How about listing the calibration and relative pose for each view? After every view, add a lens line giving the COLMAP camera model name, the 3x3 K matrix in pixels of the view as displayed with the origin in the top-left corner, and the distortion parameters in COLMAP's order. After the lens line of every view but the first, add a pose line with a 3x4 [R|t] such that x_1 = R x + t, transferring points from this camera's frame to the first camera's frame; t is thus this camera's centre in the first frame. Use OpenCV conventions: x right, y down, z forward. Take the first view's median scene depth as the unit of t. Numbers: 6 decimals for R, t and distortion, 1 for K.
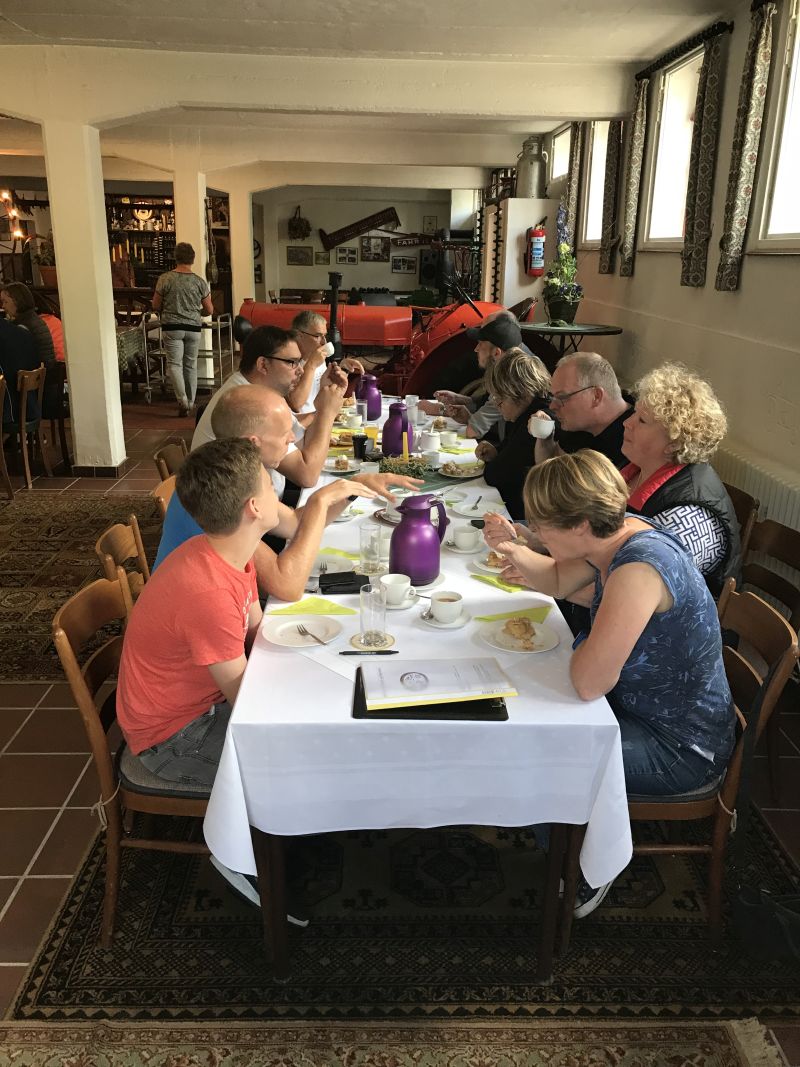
lens RADIAL K [[872.6, 0, 401.6], [0, 872.6, 534.6], [0, 0, 1]] dist [0.024510, -0.018388]
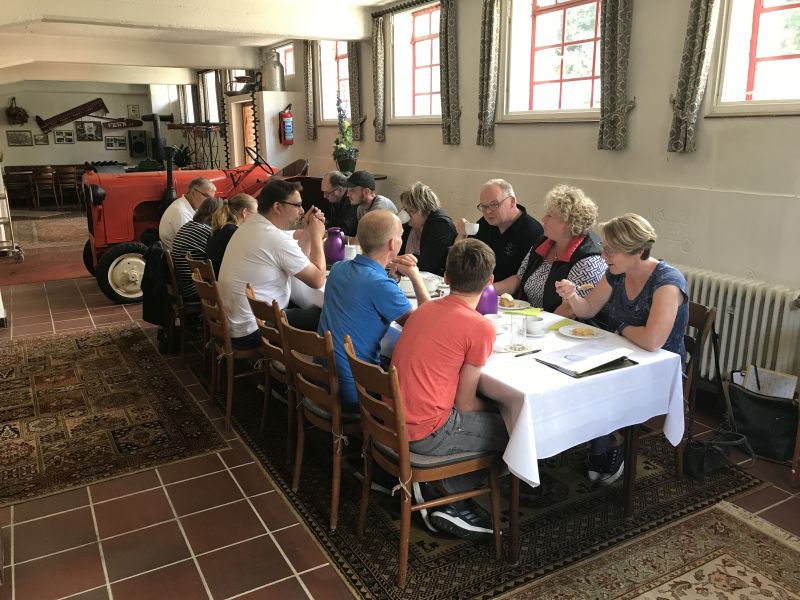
lens RADIAL K [[654.2, 0, 396.5], [0, 654.2, 299.4], [0, 0, 1]] dist [0.024510, -0.018388]
pose [[0.883248, -0.144574, 0.446062, -0.207219], [0.170990, 0.985084, -0.019302, 0.003435], [-0.436618, 0.093321, 0.894794, -0.008961]]
